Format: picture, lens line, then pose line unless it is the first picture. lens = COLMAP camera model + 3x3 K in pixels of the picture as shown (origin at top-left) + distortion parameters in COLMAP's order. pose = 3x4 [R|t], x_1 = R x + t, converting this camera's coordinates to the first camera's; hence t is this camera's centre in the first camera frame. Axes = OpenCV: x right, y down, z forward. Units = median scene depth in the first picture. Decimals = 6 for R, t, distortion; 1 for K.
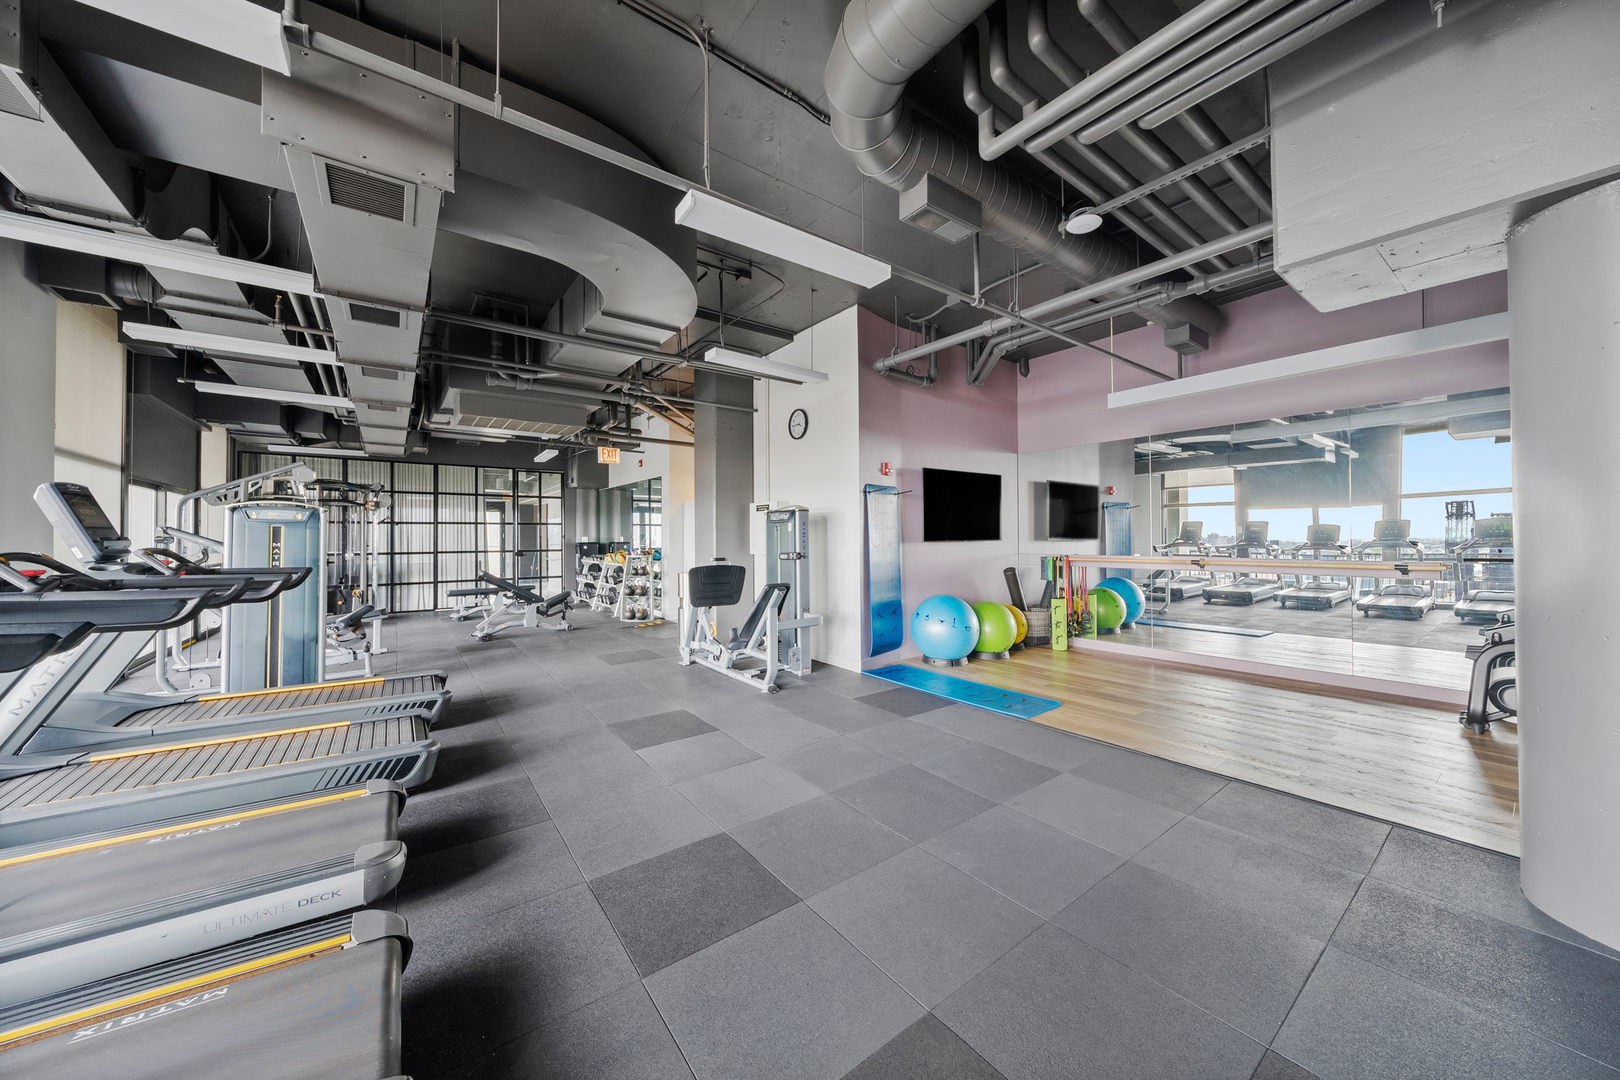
lens RADIAL K [[561.4, 0, 810.0], [0, 561.4, 540.0], [0, 0, 1]] dist [0.000006, 0.000001]
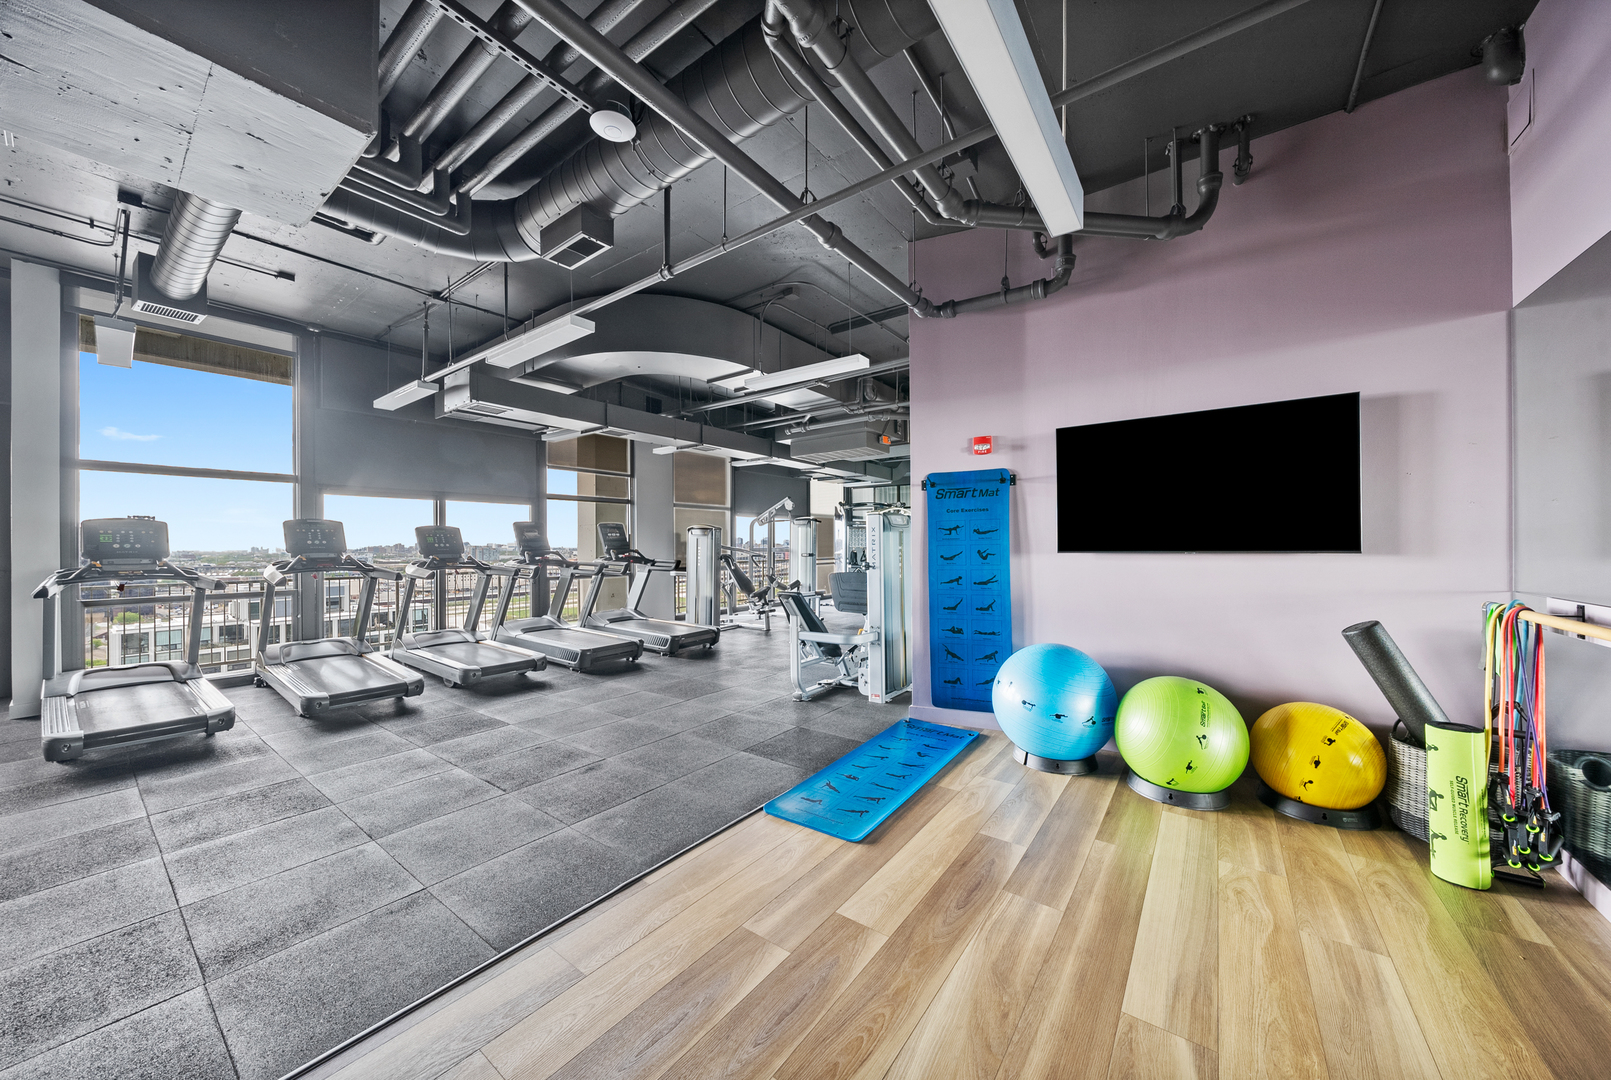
lens RADIAL K [[558.2, 0, 805.5], [0, 558.2, 540.0], [0, 0, 1]] dist [0.000006, 0.000001]
pose [[0.288560, -0.004301, -0.957452, 0.702366], [-0.008304, 0.999941, -0.006995, -0.001260], [0.957426, 0.009969, 0.288508, 0.575867]]
